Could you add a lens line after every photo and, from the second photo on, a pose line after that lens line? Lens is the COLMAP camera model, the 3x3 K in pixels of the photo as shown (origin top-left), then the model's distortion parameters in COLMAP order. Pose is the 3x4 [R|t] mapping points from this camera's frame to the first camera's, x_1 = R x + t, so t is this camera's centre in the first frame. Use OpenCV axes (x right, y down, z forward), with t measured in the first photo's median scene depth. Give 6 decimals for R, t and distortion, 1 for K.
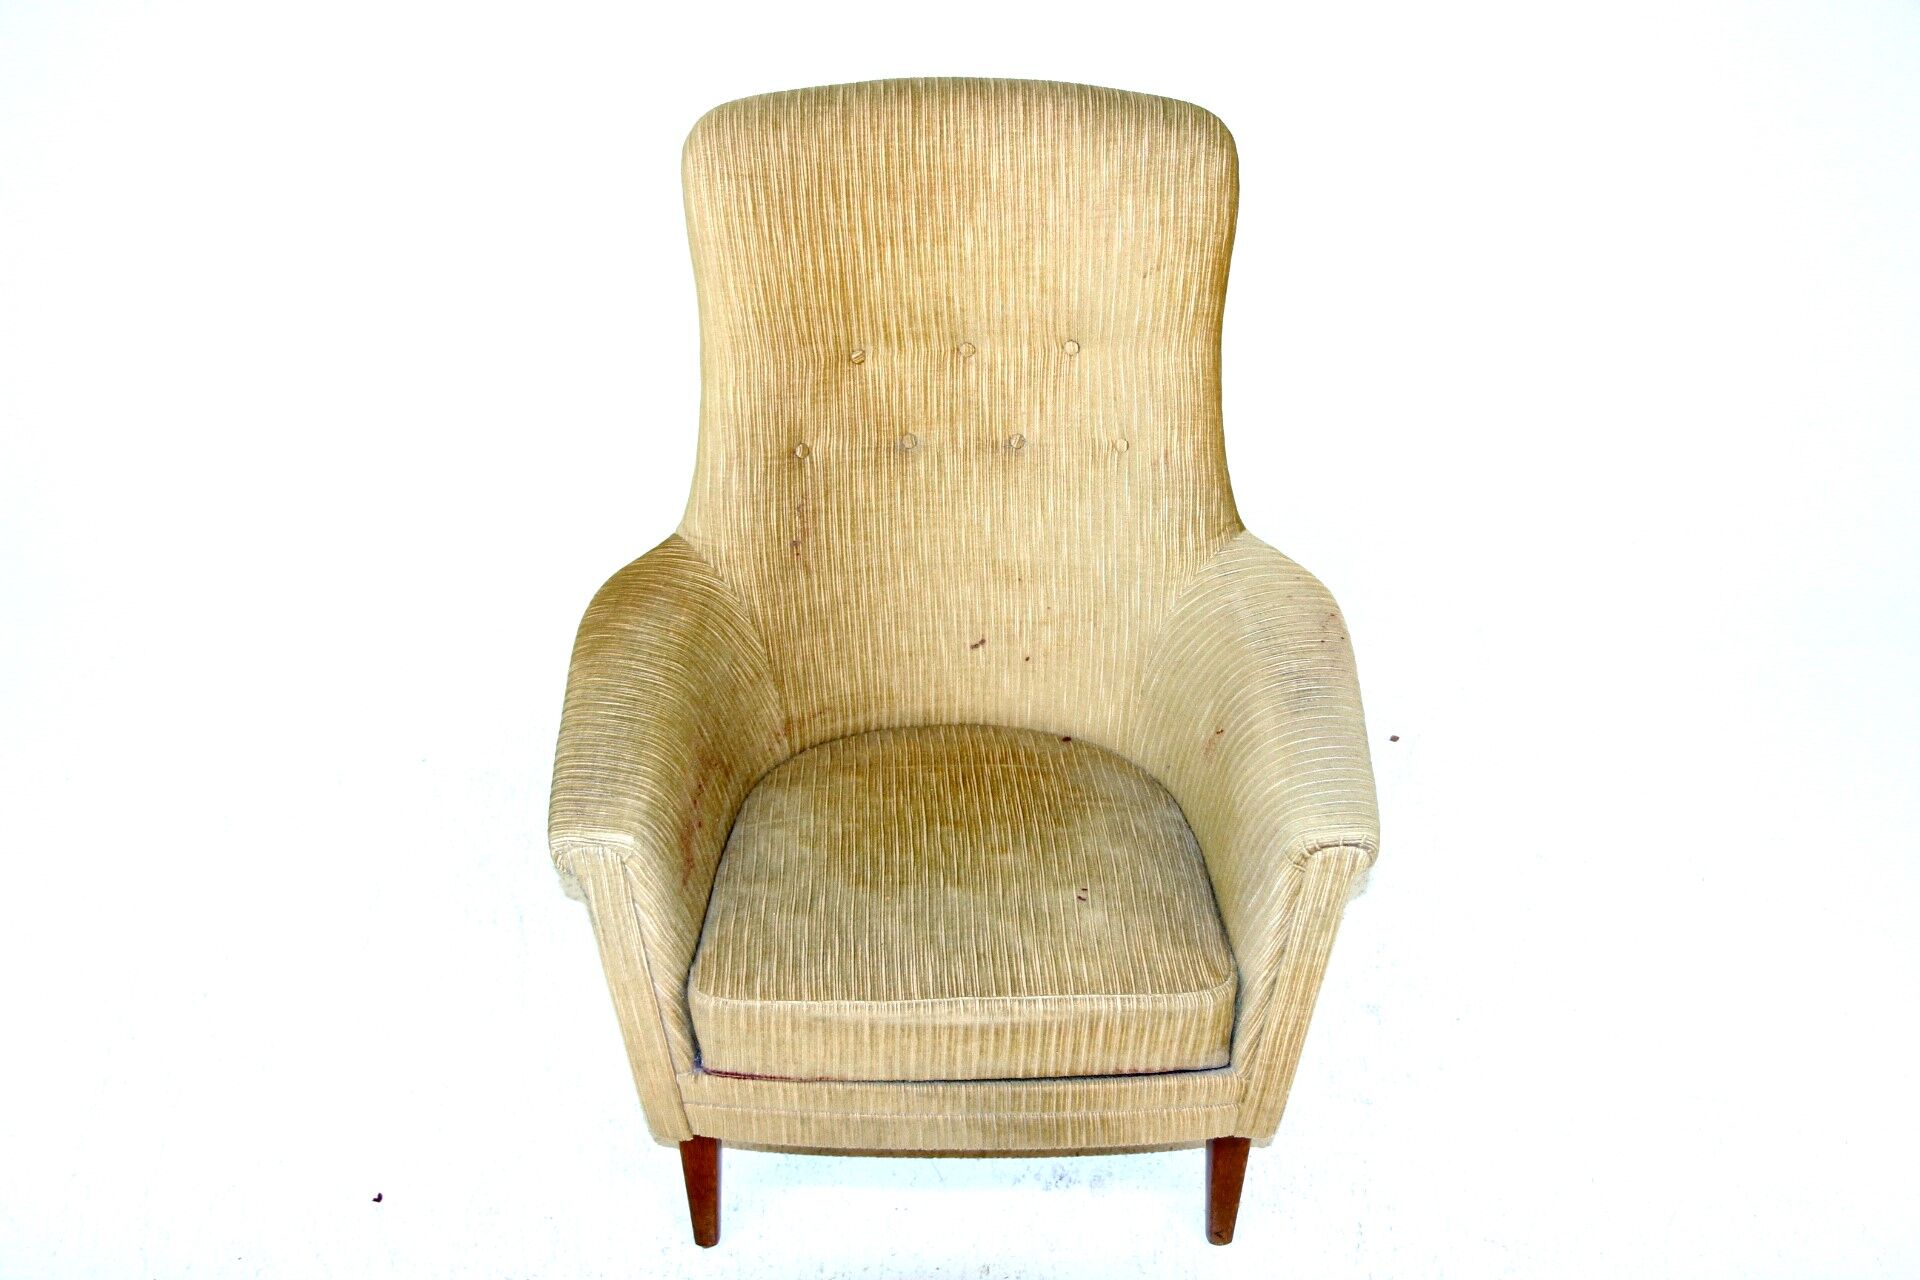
lens RADIAL K [[1674.5, 0, 960.9], [0, 1674.5, 644.2], [0, 0, 1]] dist [-0.038129, 0.002589]
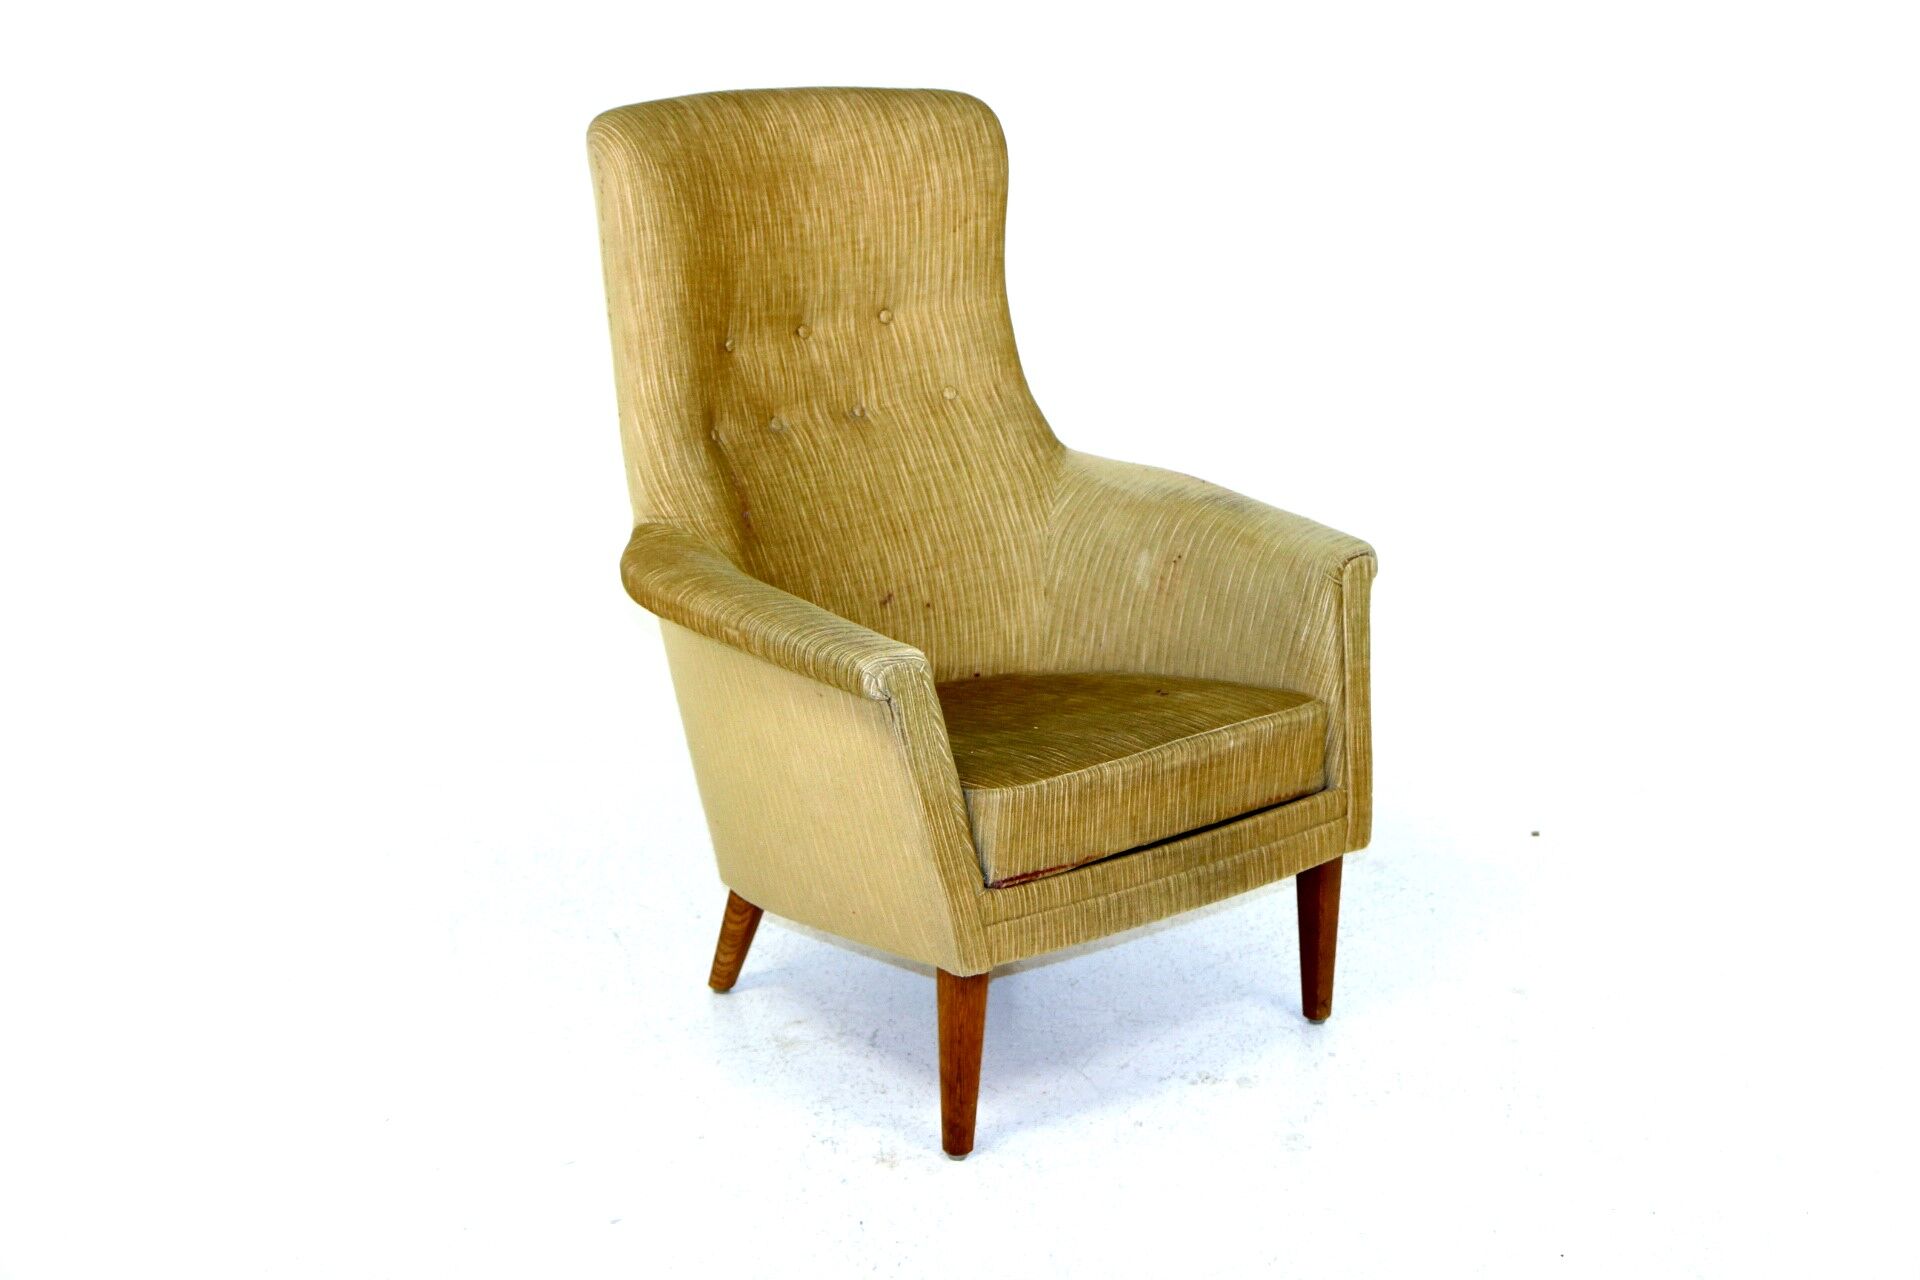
lens RADIAL K [[2877.6, 0, 957.3], [0, 2877.6, 632.6], [0, 0, 1]] dist [0.164416, 0.000000]
pose [[0.760838, -0.171700, 0.625815, -1.166387], [0.364967, 0.910611, -0.193874, 0.412114], [-0.536586, 0.375909, 0.755492, -0.387786]]
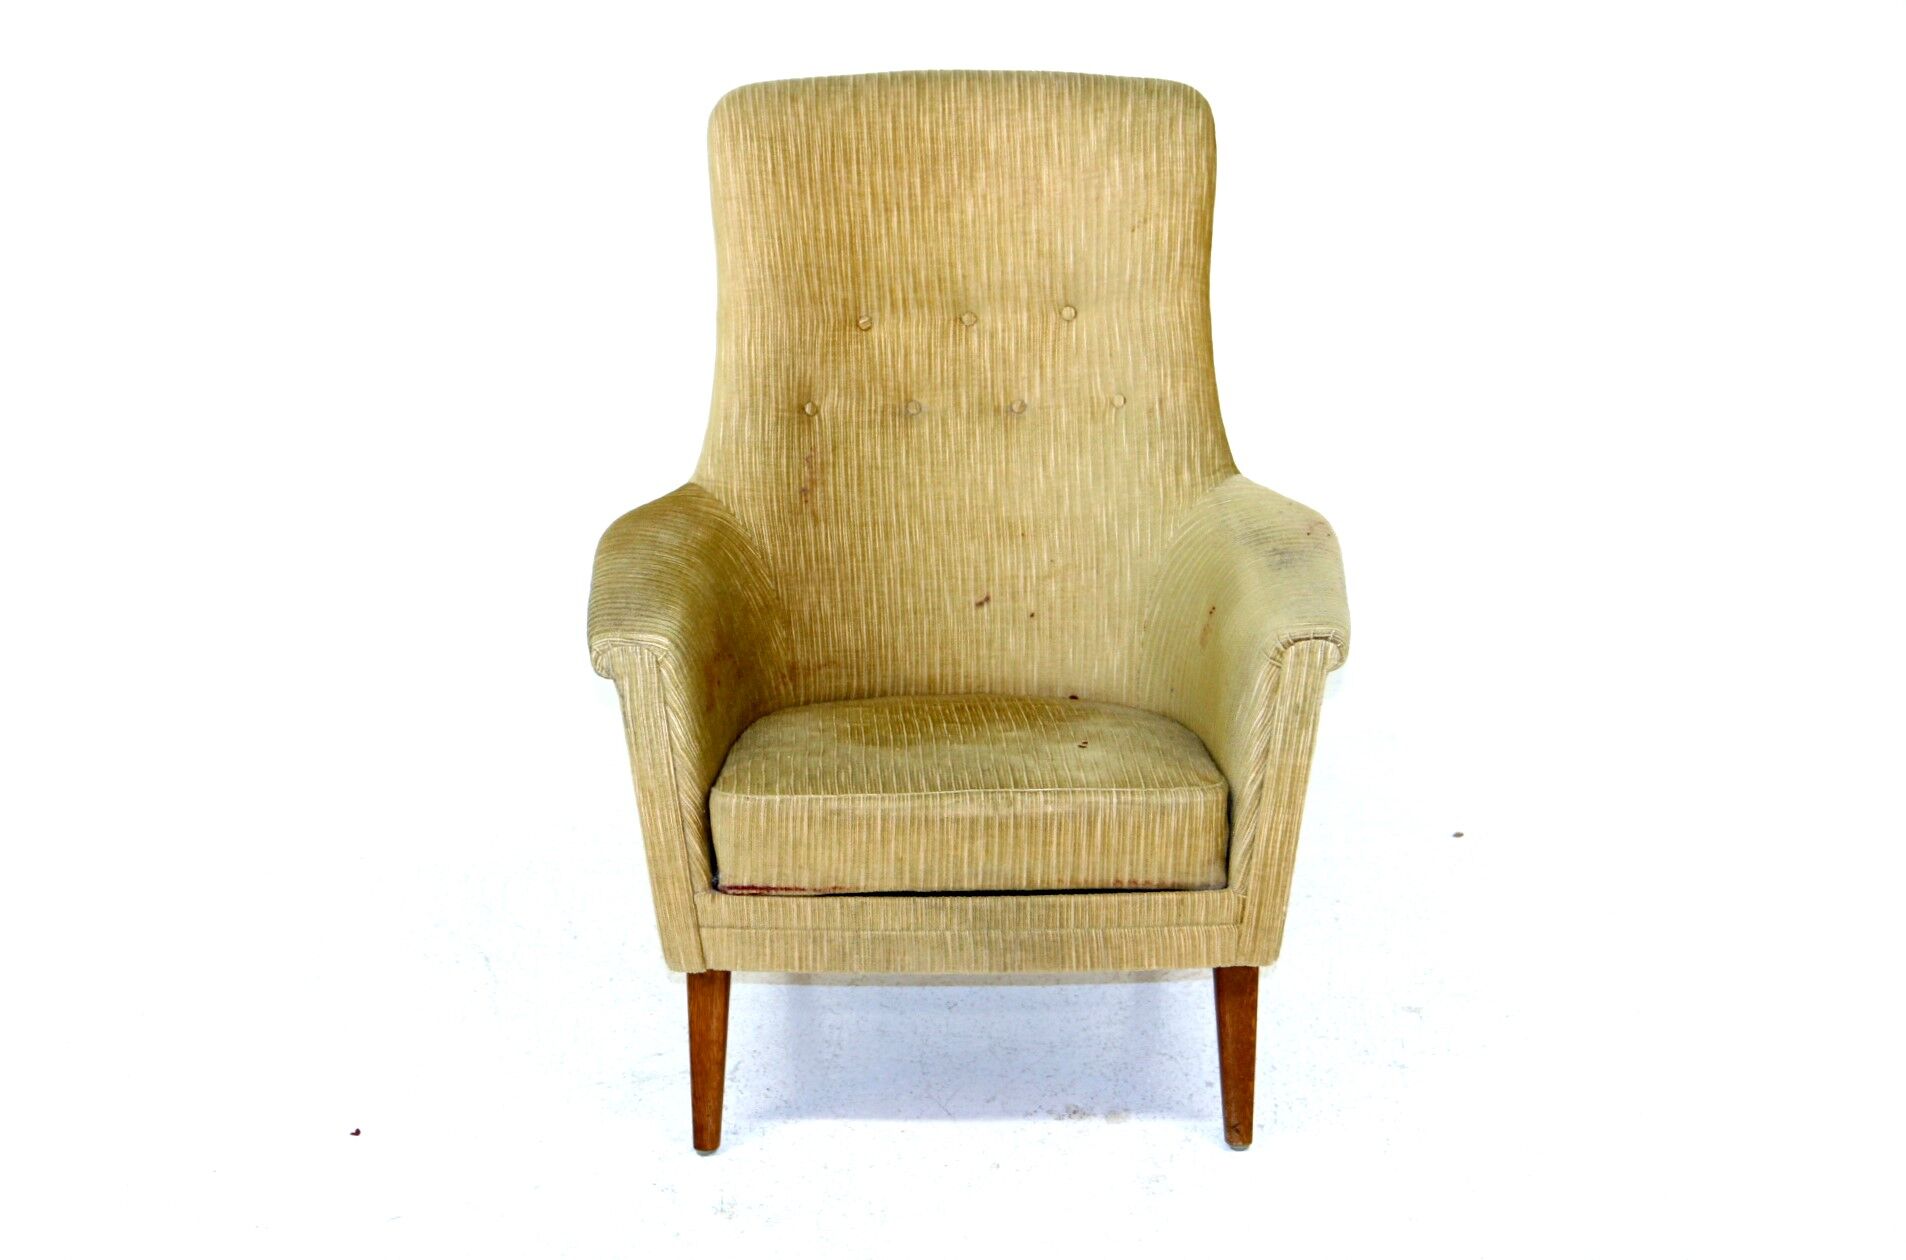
lens RADIAL K [[2821.4, 0, 949.4], [0, 2821.4, 627.7], [0, 0, 1]] dist [0.159801, 0.000000]
pose [[0.999944, -0.008392, -0.006490, 0.001299], [0.005998, 0.951805, -0.306644, 0.581558], [0.008751, 0.306588, 0.951802, -0.660074]]
